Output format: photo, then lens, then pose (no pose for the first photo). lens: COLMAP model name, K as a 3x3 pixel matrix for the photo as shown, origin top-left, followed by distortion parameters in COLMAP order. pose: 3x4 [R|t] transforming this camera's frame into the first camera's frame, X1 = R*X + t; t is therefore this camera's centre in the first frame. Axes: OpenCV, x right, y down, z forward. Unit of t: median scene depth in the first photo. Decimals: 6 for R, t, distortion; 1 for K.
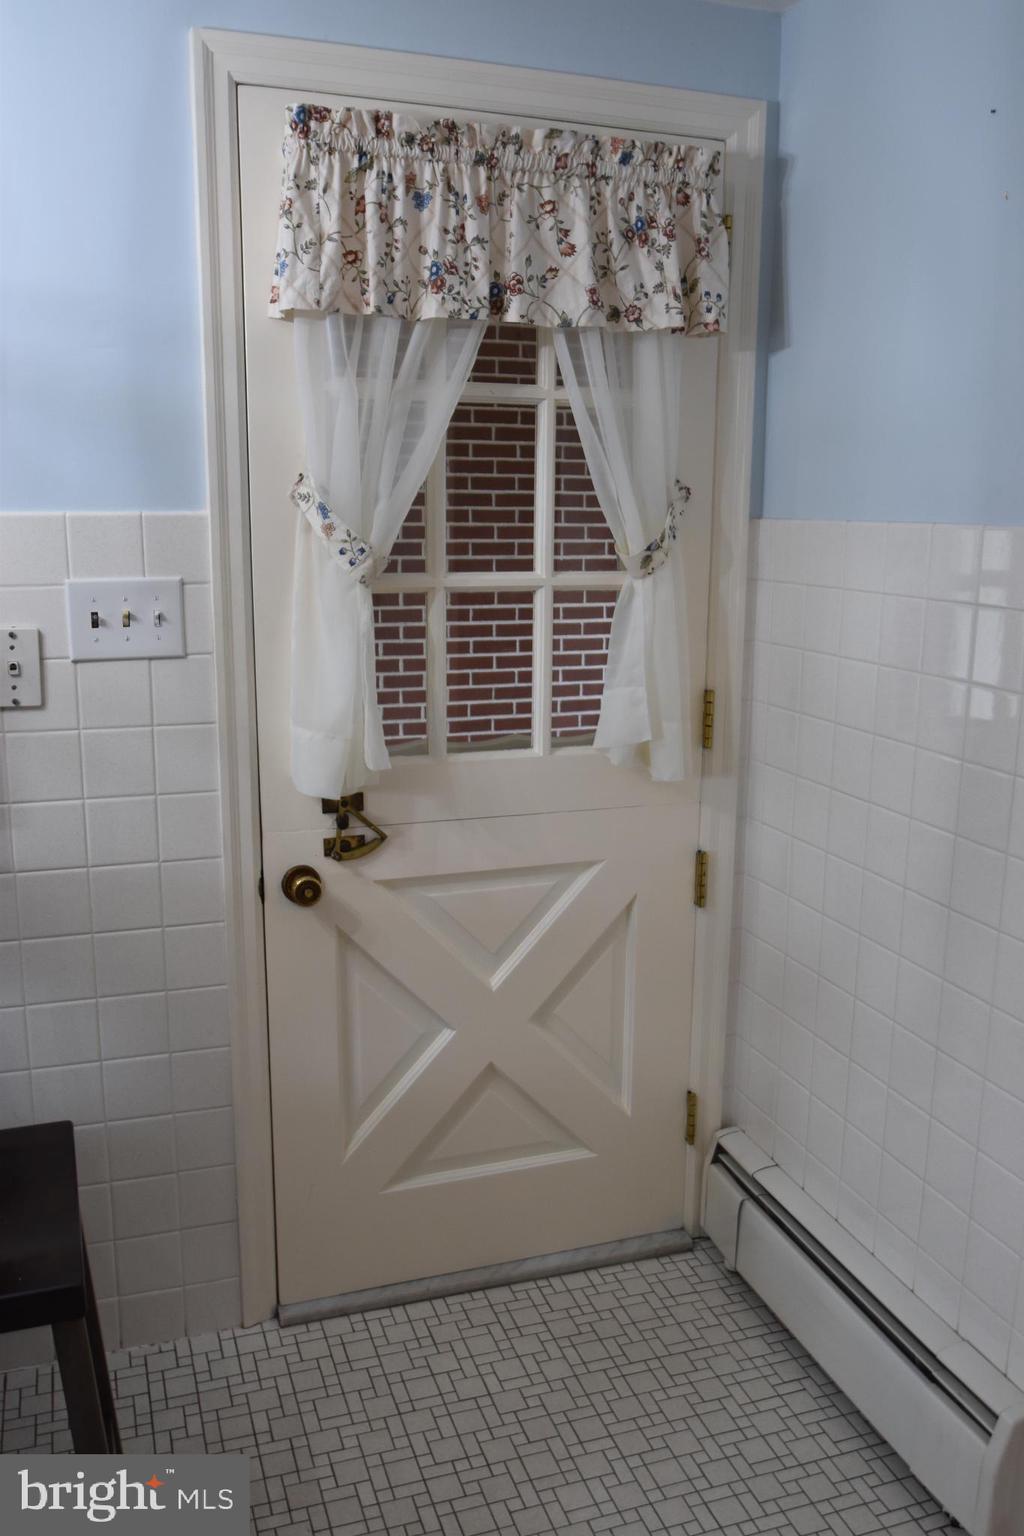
lens RADIAL K [[1263.4, 0, 511.4], [0, 1263.4, 760.2], [0, 0, 1]] dist [-0.056305, 0.009504]
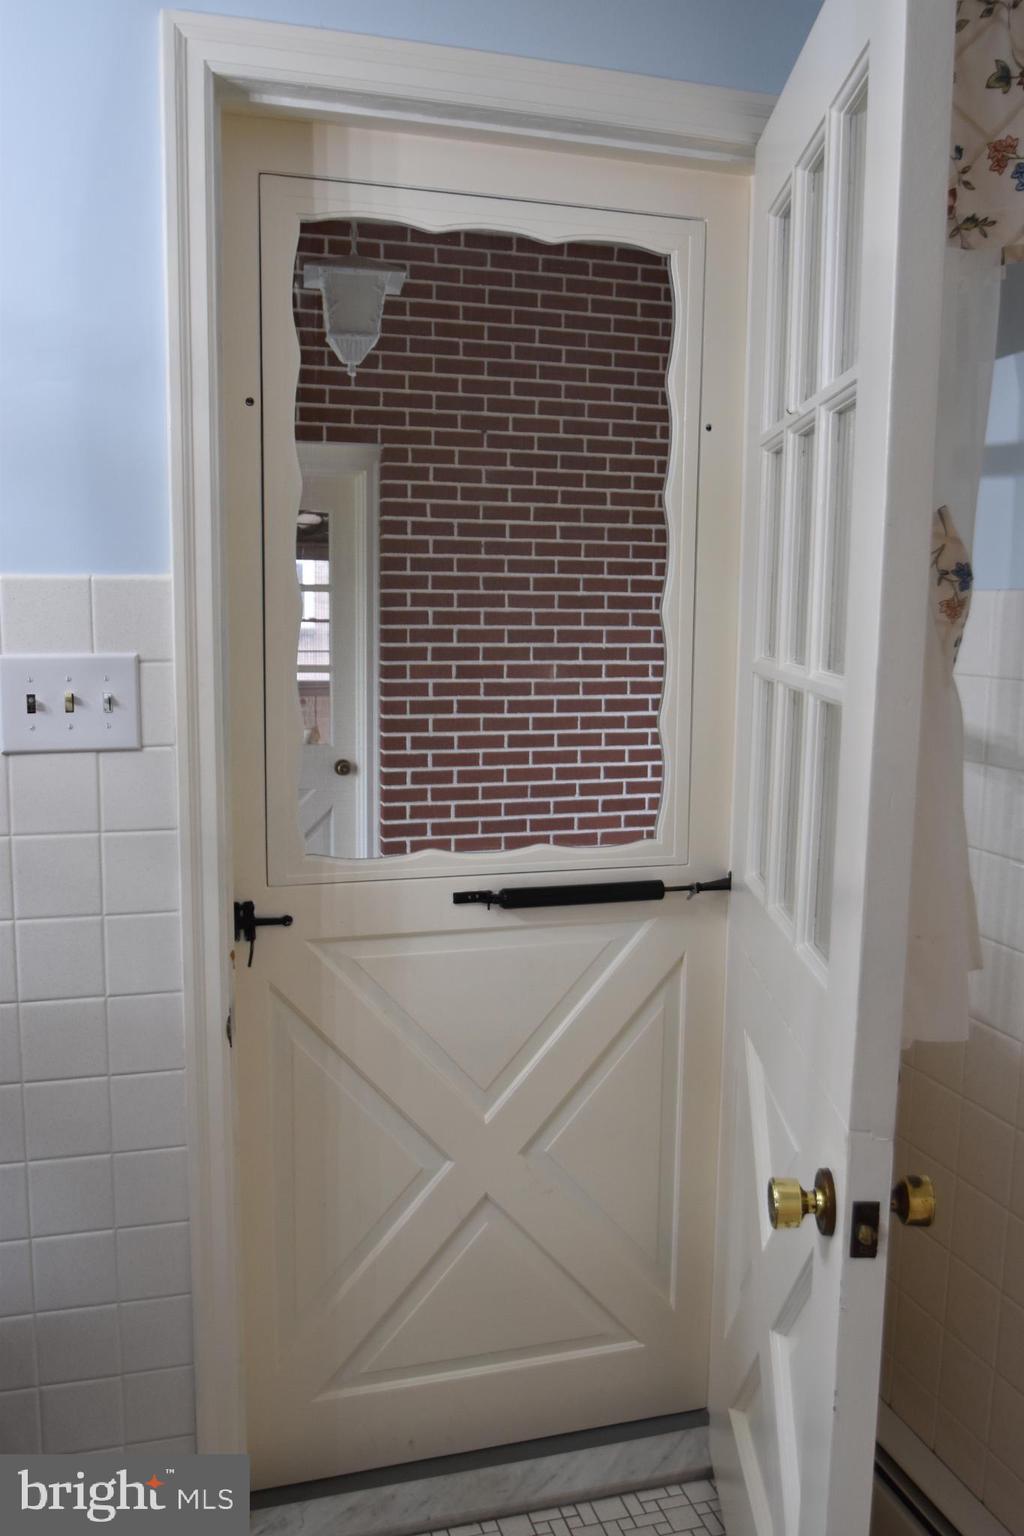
lens RADIAL K [[1278.7, 0, 512.0], [0, 1278.7, 768.0], [0, 0, 1]] dist [-0.048620, -0.002513]
pose [[0.999346, 0.008320, -0.035177, 0.014603], [-0.010715, 0.997597, -0.068447, -0.014150], [0.034523, 0.068780, 0.997034, 0.163294]]
